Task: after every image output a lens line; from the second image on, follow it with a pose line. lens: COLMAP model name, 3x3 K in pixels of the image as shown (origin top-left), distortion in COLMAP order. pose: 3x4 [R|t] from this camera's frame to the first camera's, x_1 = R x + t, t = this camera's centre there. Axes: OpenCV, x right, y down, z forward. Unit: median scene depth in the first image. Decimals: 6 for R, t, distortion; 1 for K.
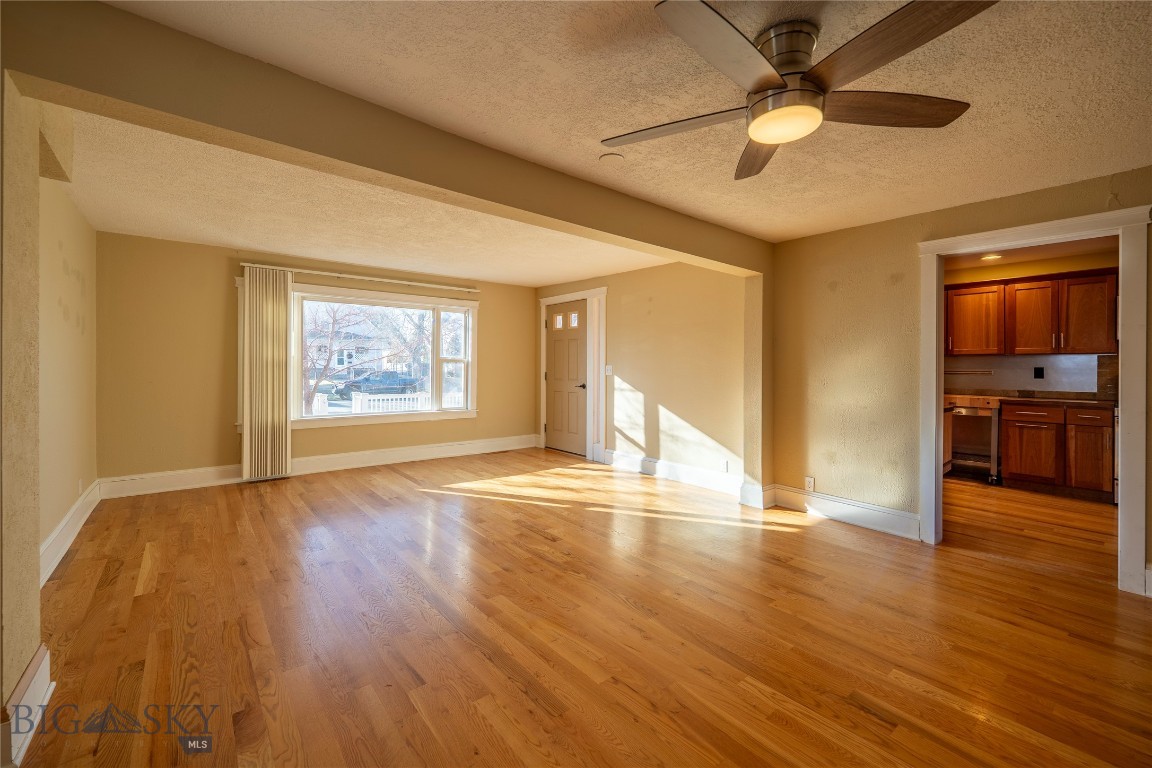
lens RADIAL K [[474.6, 0, 582.3], [0, 474.6, 365.6], [0, 0, 1]] dist [-0.002362, -0.000635]
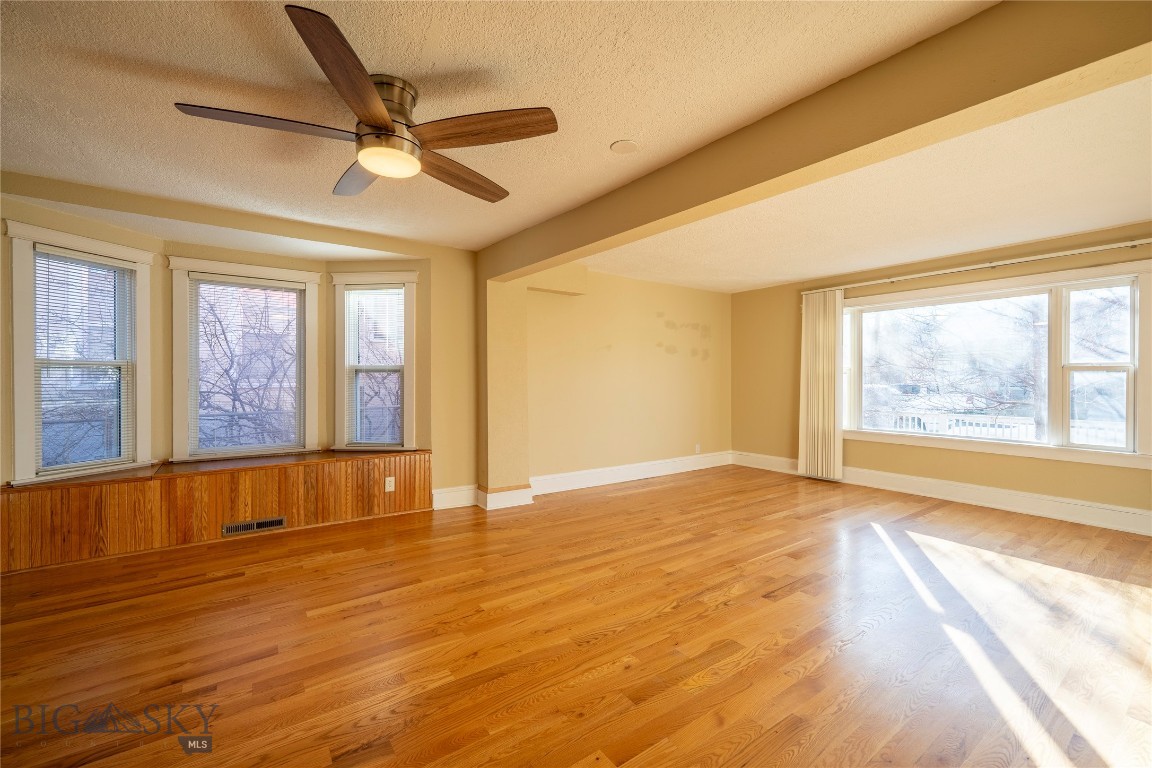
lens RADIAL K [[474.6, 0, 576.4], [0, 474.6, 384.1], [0, 0, 1]] dist [-0.002362, -0.000635]
pose [[-0.068690, 0.004626, -0.997627, 0.524741], [0.000421, 0.999989, 0.004608, 0.009164], [0.997638, -0.000103, -0.068691, 0.521517]]
